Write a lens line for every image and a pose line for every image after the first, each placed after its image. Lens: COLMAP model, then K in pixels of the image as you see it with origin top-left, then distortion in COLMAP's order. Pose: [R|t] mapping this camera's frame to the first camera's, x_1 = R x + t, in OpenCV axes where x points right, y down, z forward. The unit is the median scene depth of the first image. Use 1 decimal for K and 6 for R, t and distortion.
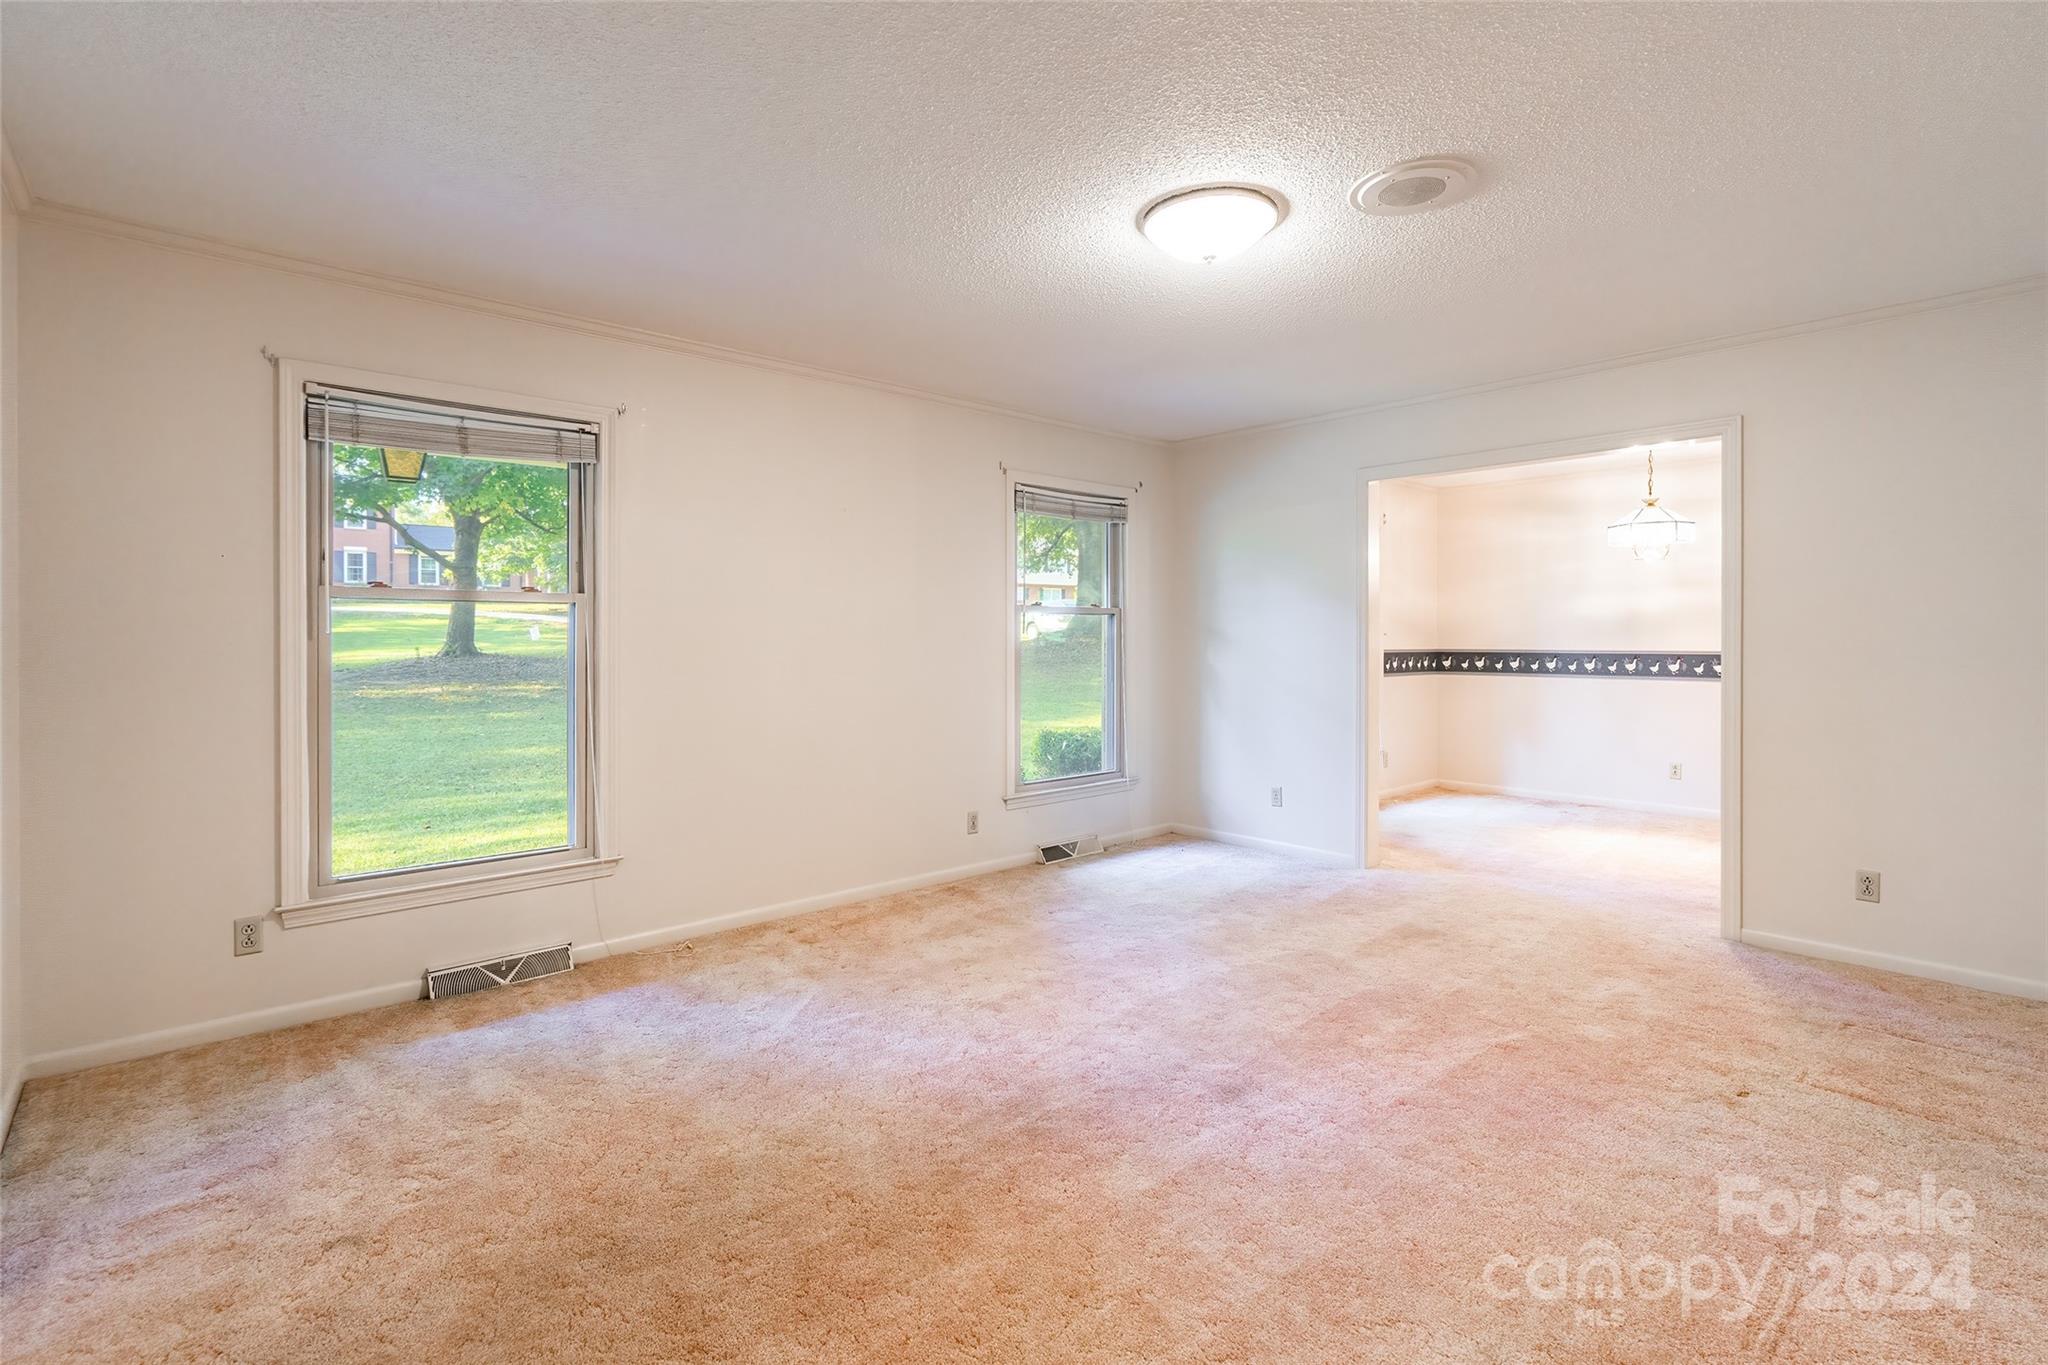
lens RADIAL K [[945.0, 0, 1027.1], [0, 945.0, 640.9], [0, 0, 1]] dist [-0.008111, 0.000985]
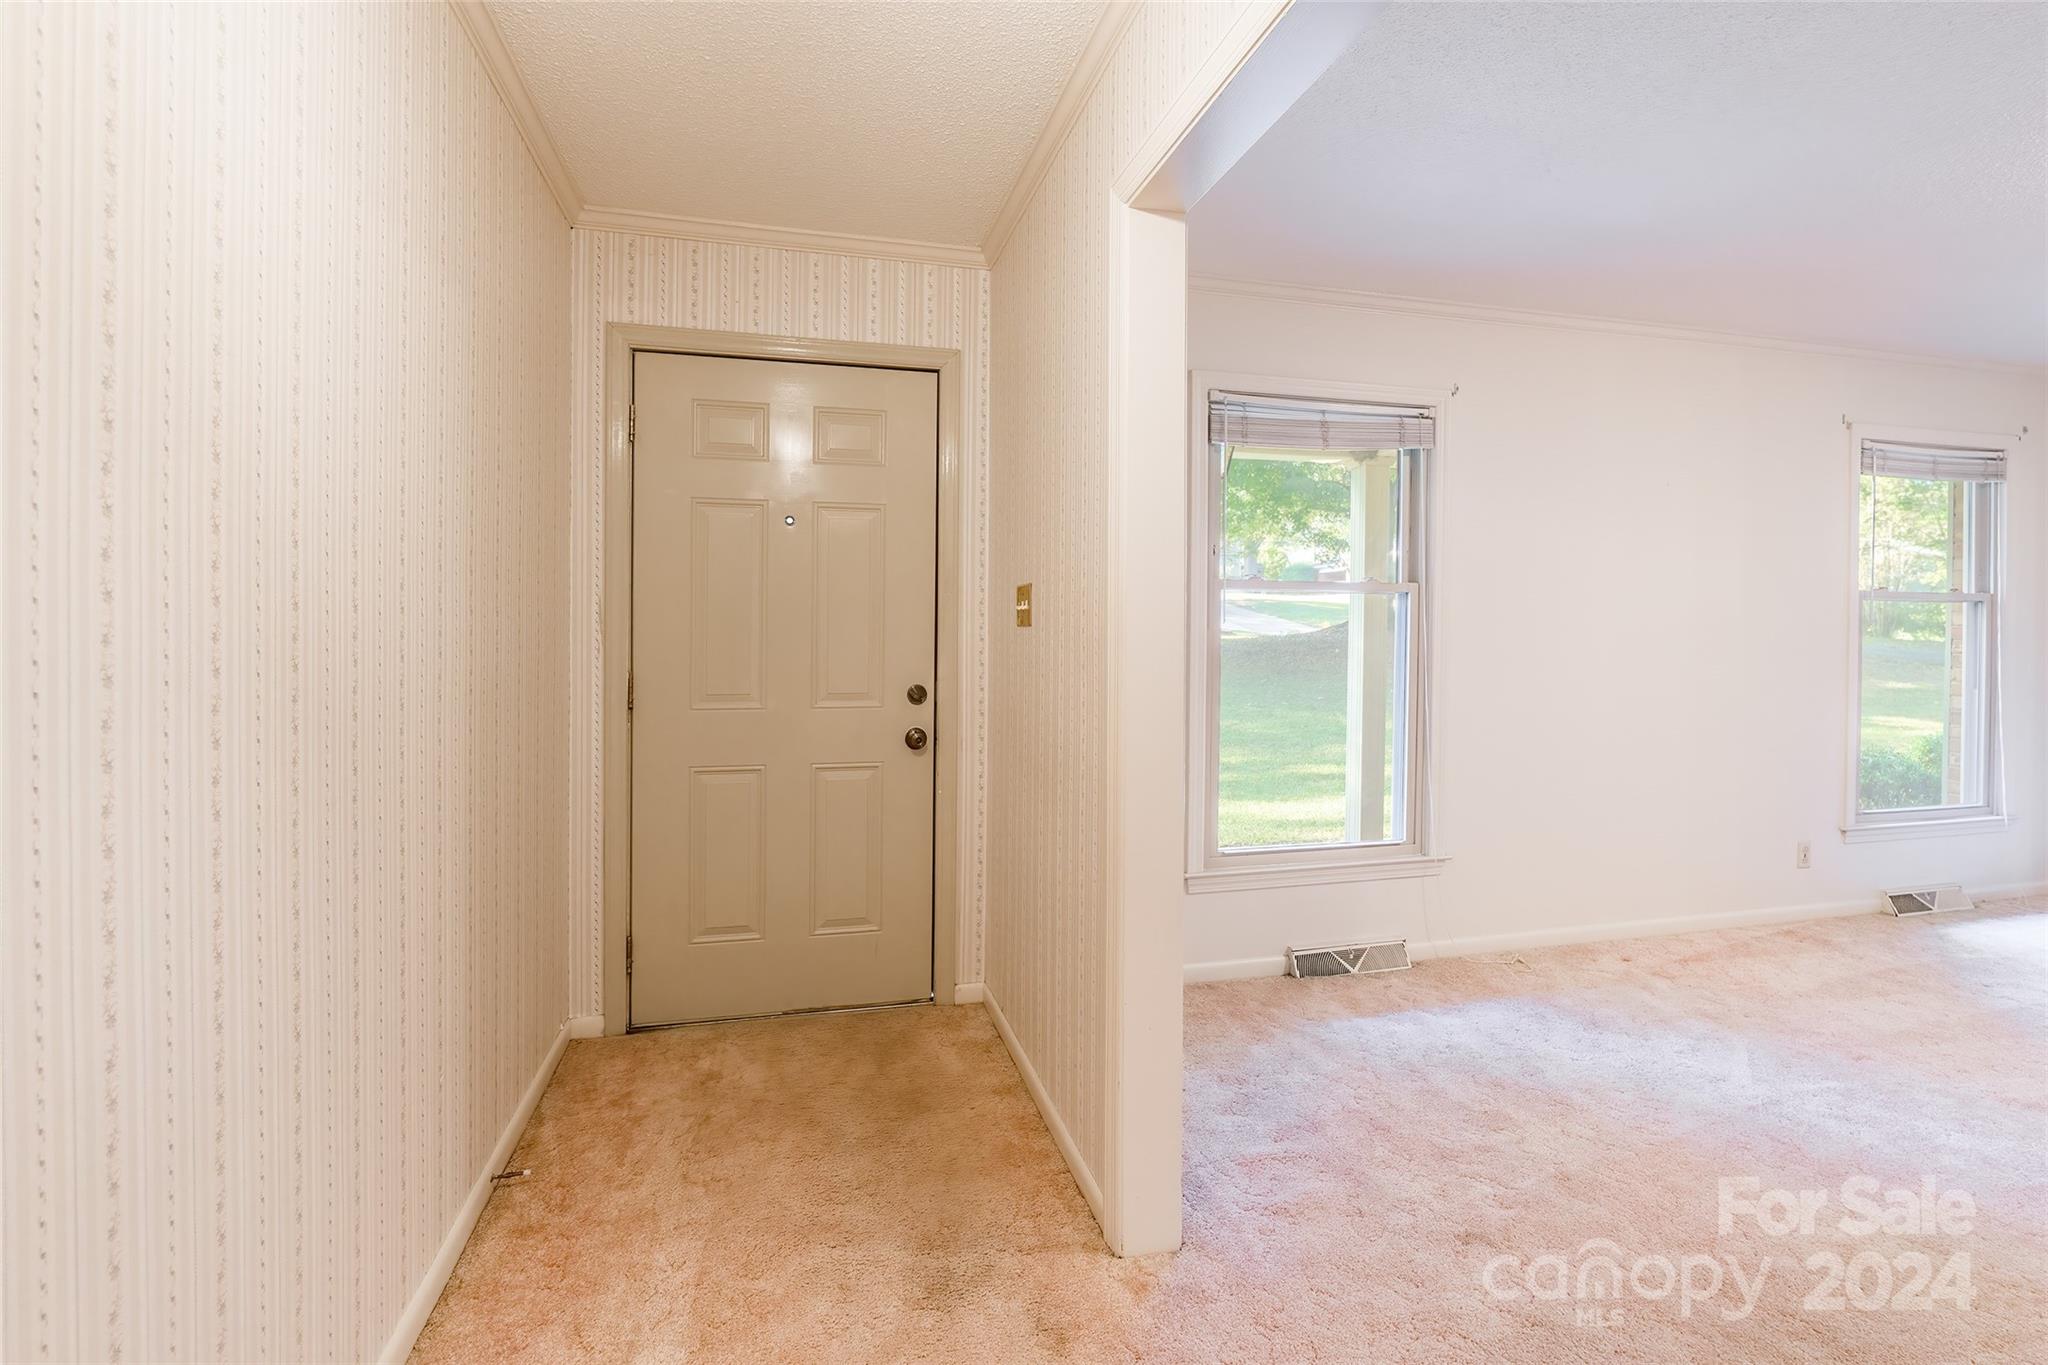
lens RADIAL K [[945.0, 0, 1027.1], [0, 945.0, 640.9], [0, 0, 1]] dist [-0.008111, 0.000985]
pose [[0.890713, 0.011689, -0.454415, -0.408481], [-0.007194, 0.999907, 0.011619, 0.000877], [0.454508, -0.007080, 0.890714, -0.053947]]
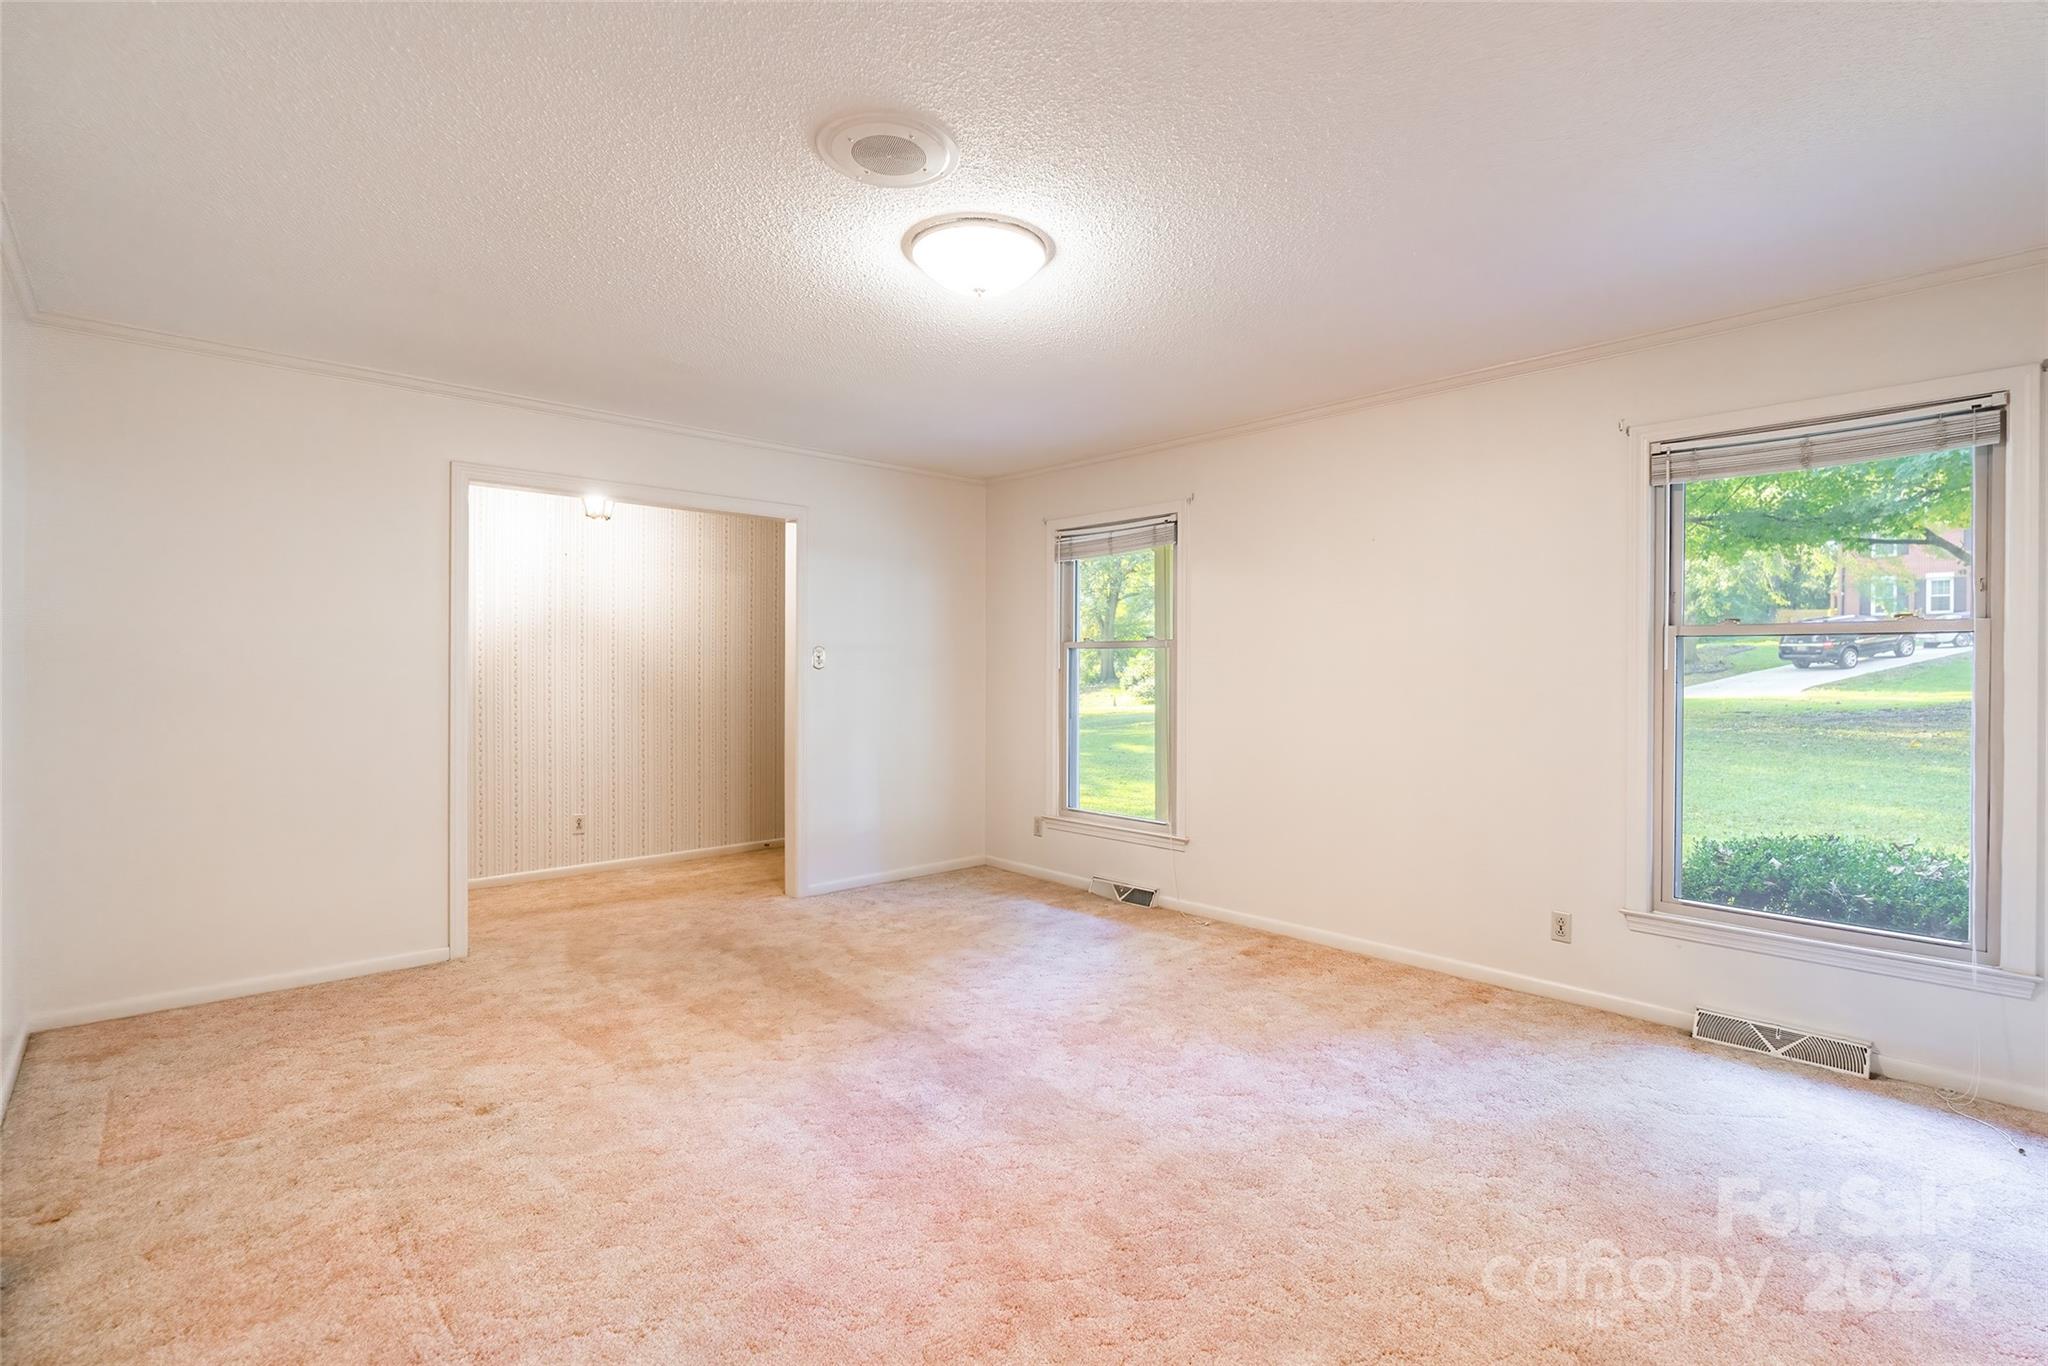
lens RADIAL K [[897.3, 0, 1022.9], [0, 897.3, 657.6], [0, 0, 1]] dist [-0.019394, 0.000815]
pose [[0.035591, -0.011167, -0.999304, 0.868911], [-0.008729, 0.999896, -0.011484, -0.006871], [0.999328, 0.009131, 0.035490, 0.781182]]
